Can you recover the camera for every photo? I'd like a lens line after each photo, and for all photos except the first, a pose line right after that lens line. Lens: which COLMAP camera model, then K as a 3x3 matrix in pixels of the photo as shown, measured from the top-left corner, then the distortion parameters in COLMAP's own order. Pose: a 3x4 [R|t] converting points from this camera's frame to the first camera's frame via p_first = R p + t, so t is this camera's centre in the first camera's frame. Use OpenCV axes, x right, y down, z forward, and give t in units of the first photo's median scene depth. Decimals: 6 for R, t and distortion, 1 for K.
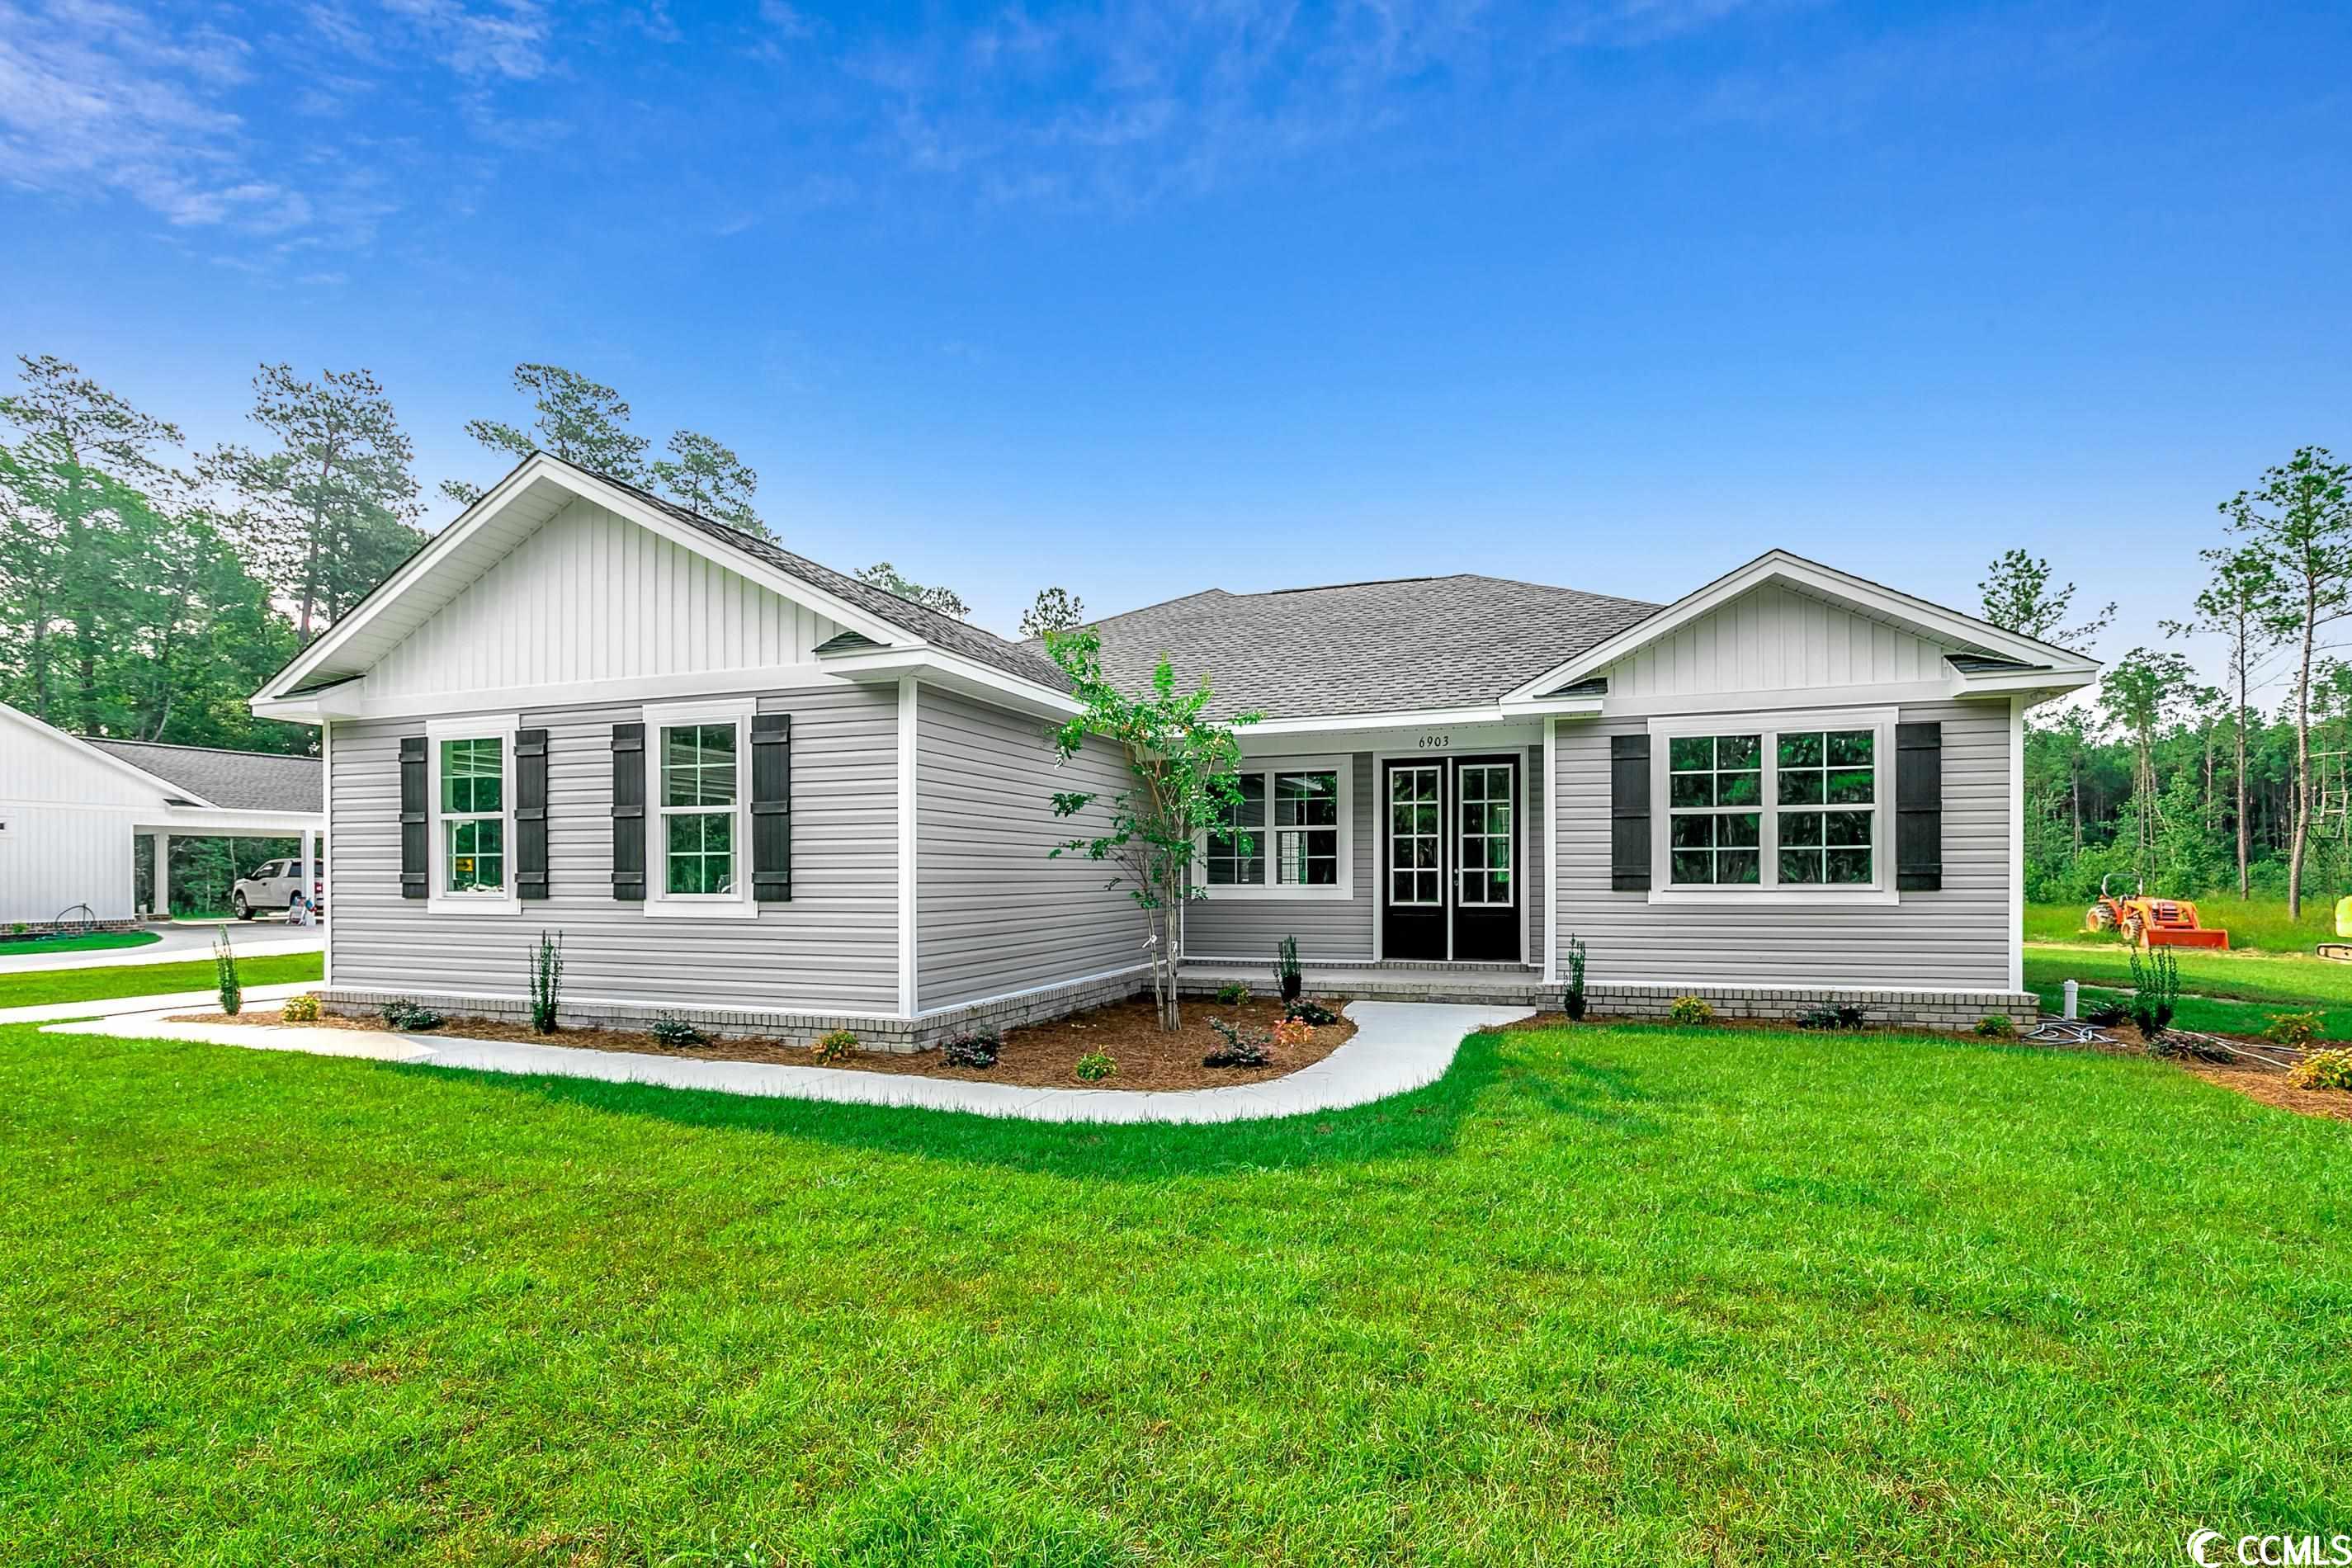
lens RADIAL K [[1101.6, 0, 1178.9], [0, 1101.6, 867.9], [0, 0, 1]] dist [-0.002776, -0.000015]
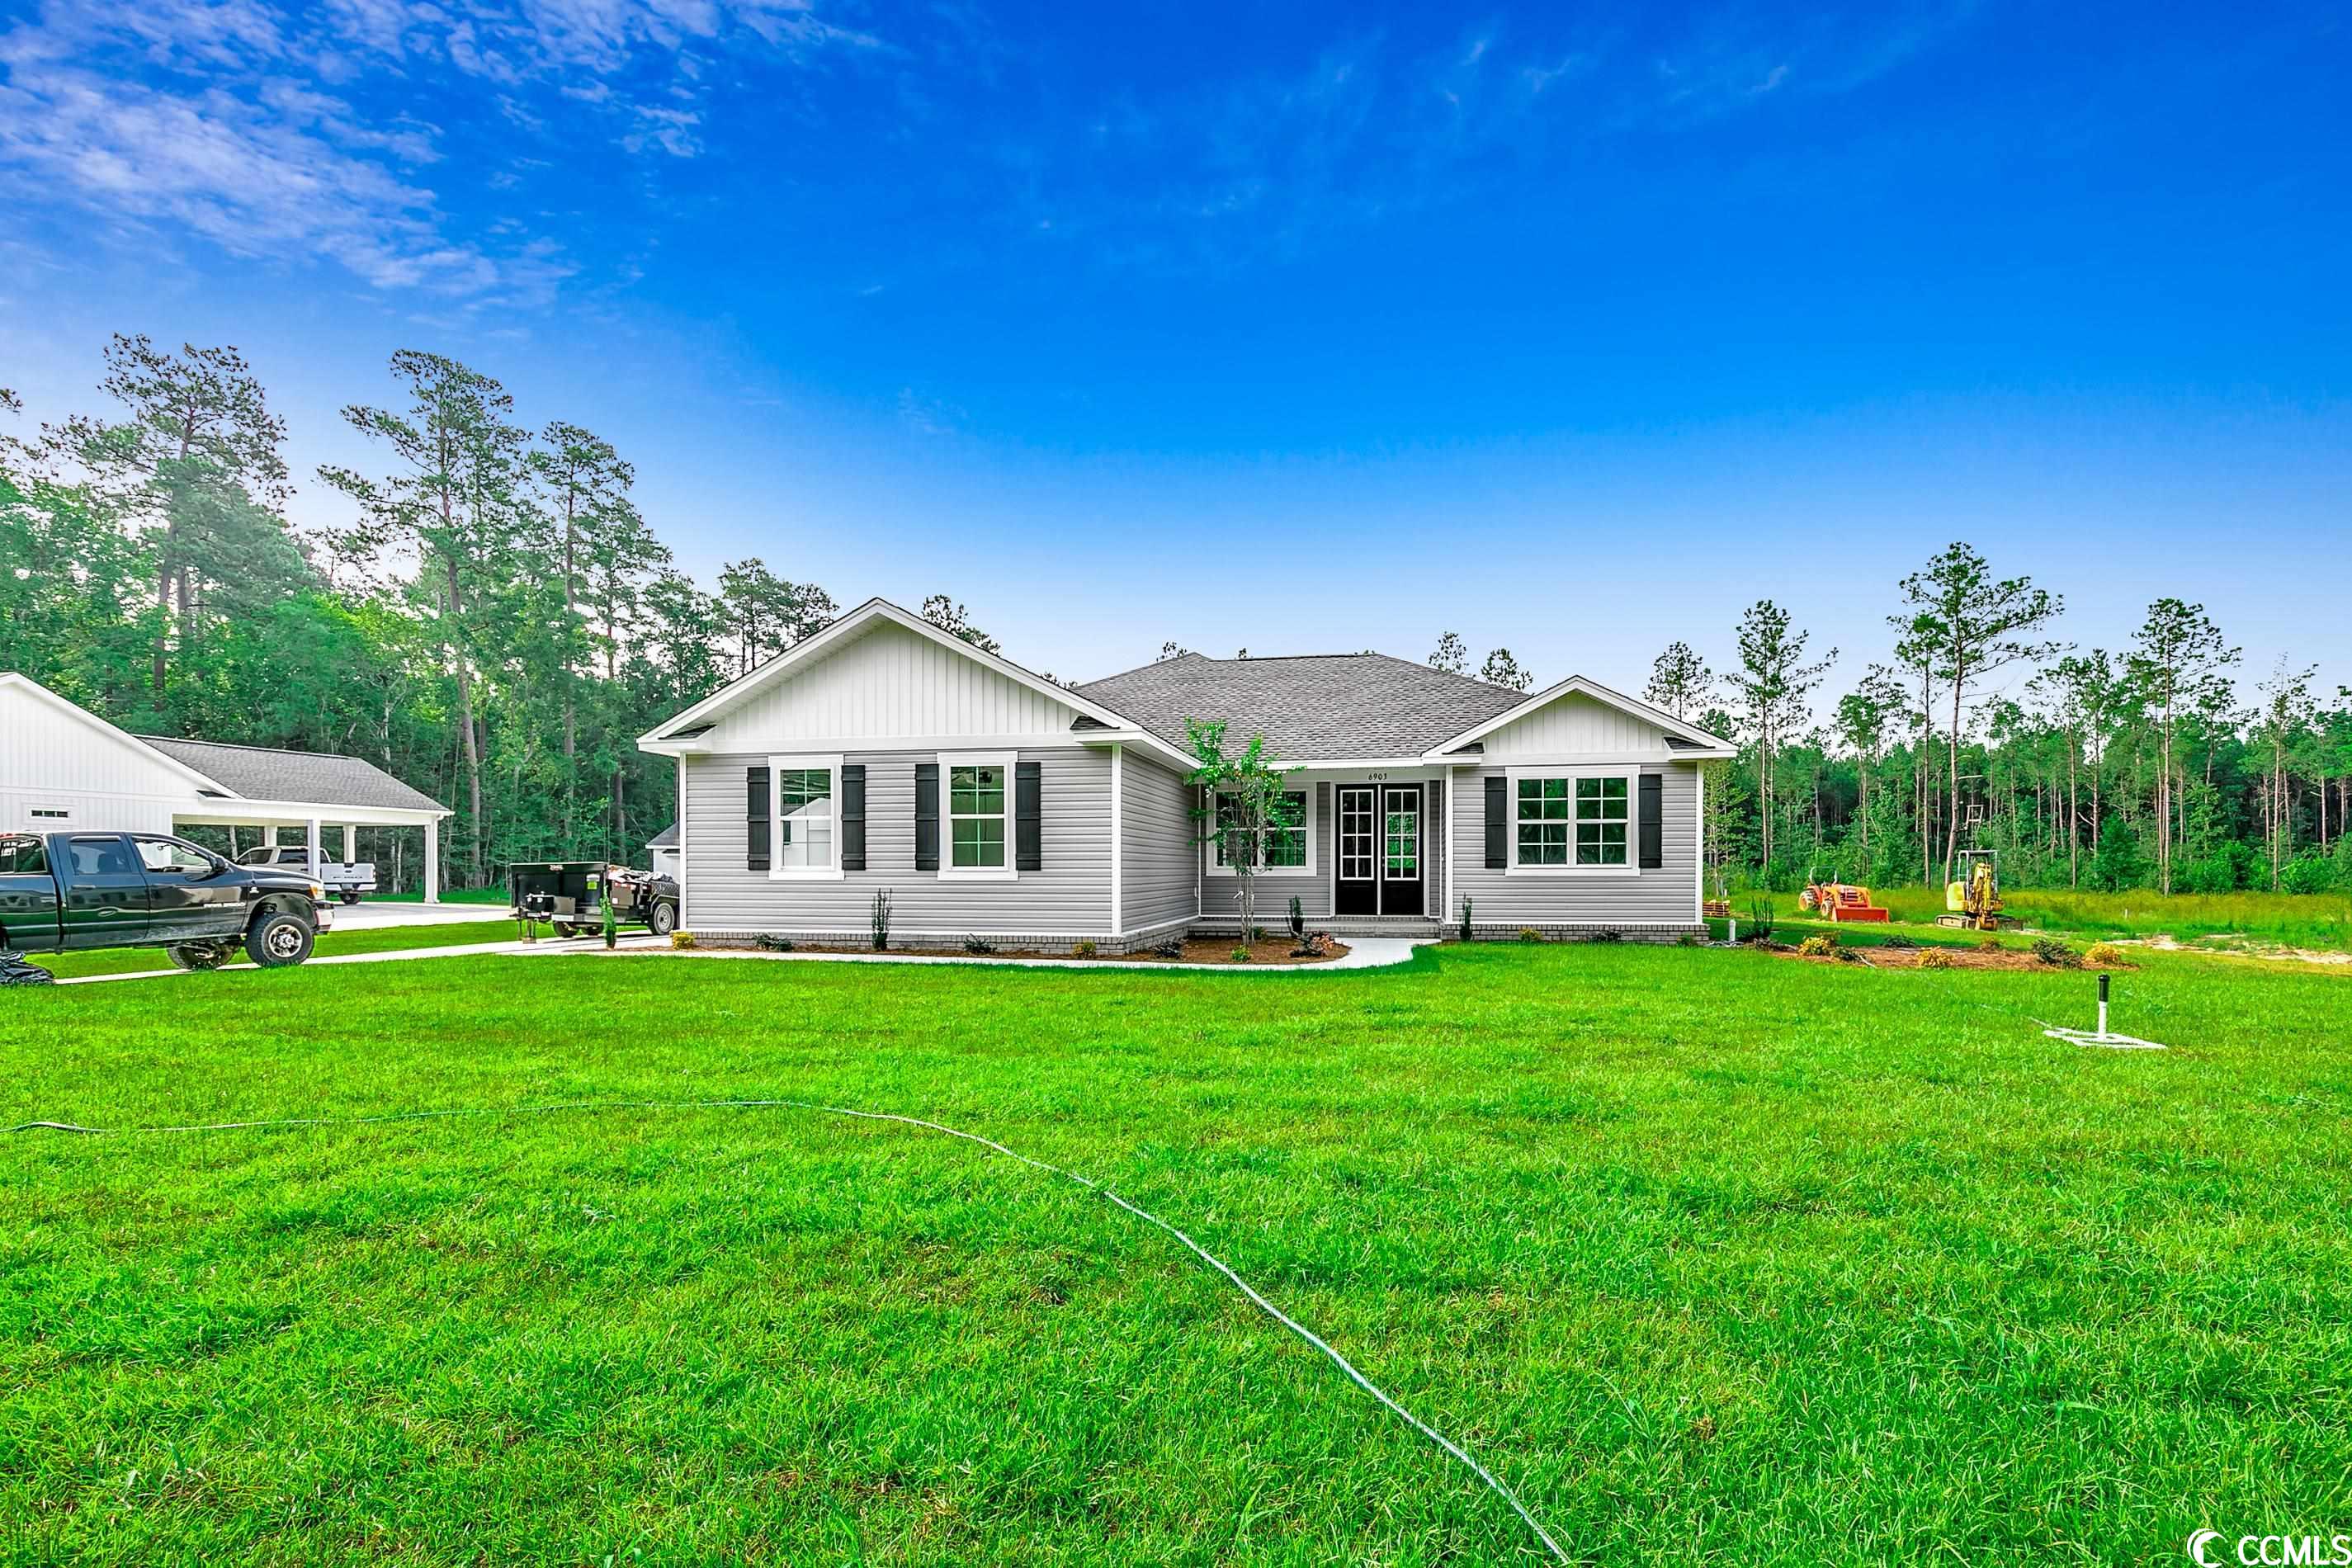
lens RADIAL K [[1144.4, 0, 1169.4], [0, 1144.4, 864.2], [0, 0, 1]] dist [0.001999, 0.000589]
pose [[0.988160, 0.003982, 0.153375, -0.288558], [-0.003967, 0.999992, -0.000406, 0.013753], [-0.153375, -0.000208, 0.988168, -0.538968]]
